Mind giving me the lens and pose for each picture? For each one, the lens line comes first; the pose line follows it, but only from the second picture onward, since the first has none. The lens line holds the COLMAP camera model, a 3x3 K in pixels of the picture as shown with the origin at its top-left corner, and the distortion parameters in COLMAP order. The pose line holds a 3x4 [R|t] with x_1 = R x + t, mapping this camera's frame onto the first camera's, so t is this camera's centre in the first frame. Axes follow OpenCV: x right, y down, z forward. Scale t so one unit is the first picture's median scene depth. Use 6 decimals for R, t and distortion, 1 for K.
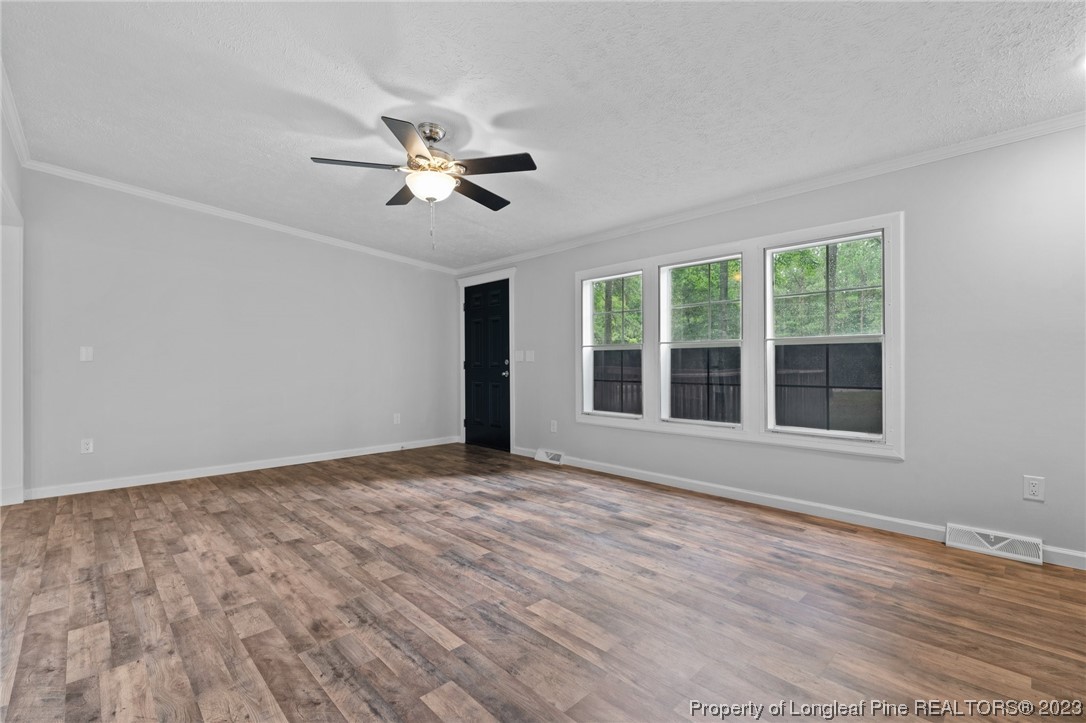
lens RADIAL K [[467.8, 0, 540.8], [0, 467.8, 359.2], [0, 0, 1]] dist [-0.006229, 0.000078]
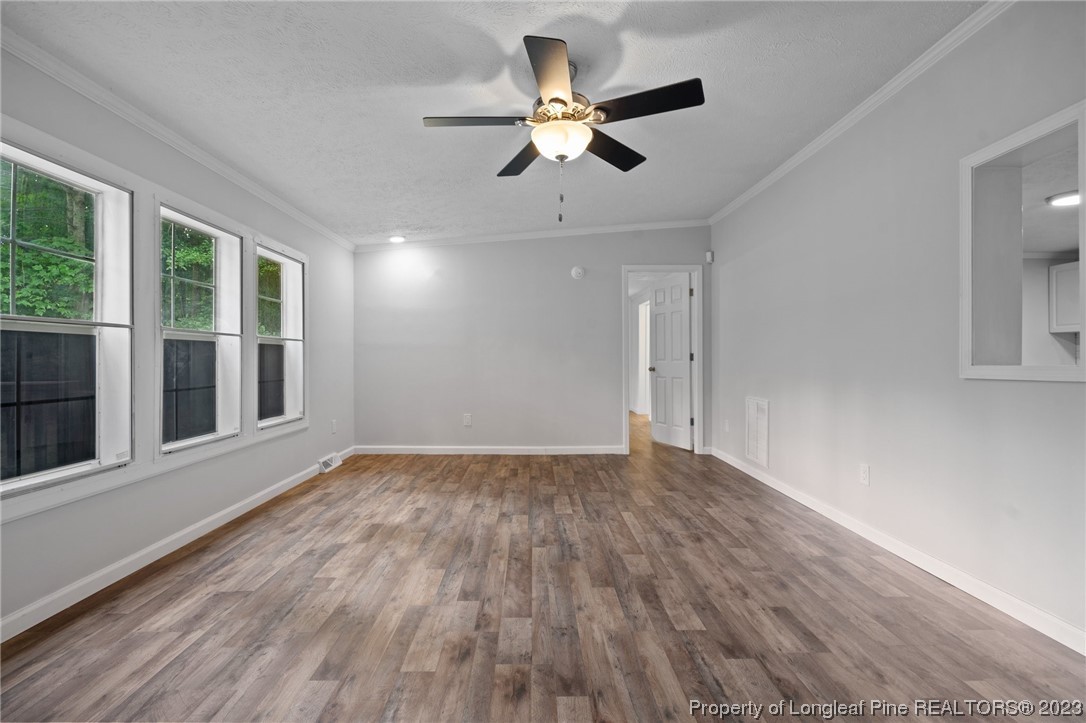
lens RADIAL K [[467.8, 0, 540.8], [0, 467.8, 359.2], [0, 0, 1]] dist [-0.006229, 0.000078]
pose [[-0.720865, 0.001533, 0.693074, -0.778163], [-0.003856, 0.999973, -0.006222, 0.014931], [-0.693065, -0.007157, -0.720840, 1.640177]]
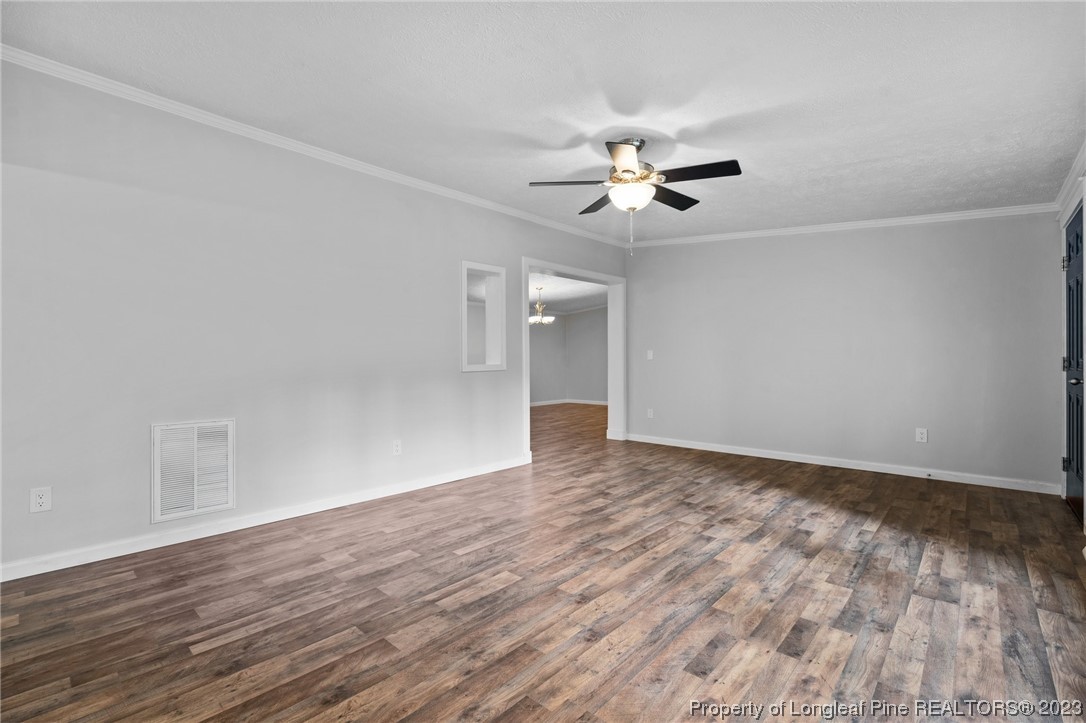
lens RADIAL K [[495.5, 0, 548.4], [0, 495.5, 336.6], [0, 0, 1]] dist [-0.002140, 0.000076]
pose [[0.065466, -0.046167, -0.996786, 0.902185], [0.009547, 0.998912, -0.045639, 0.007952], [0.997809, -0.006528, 0.065835, 0.758861]]
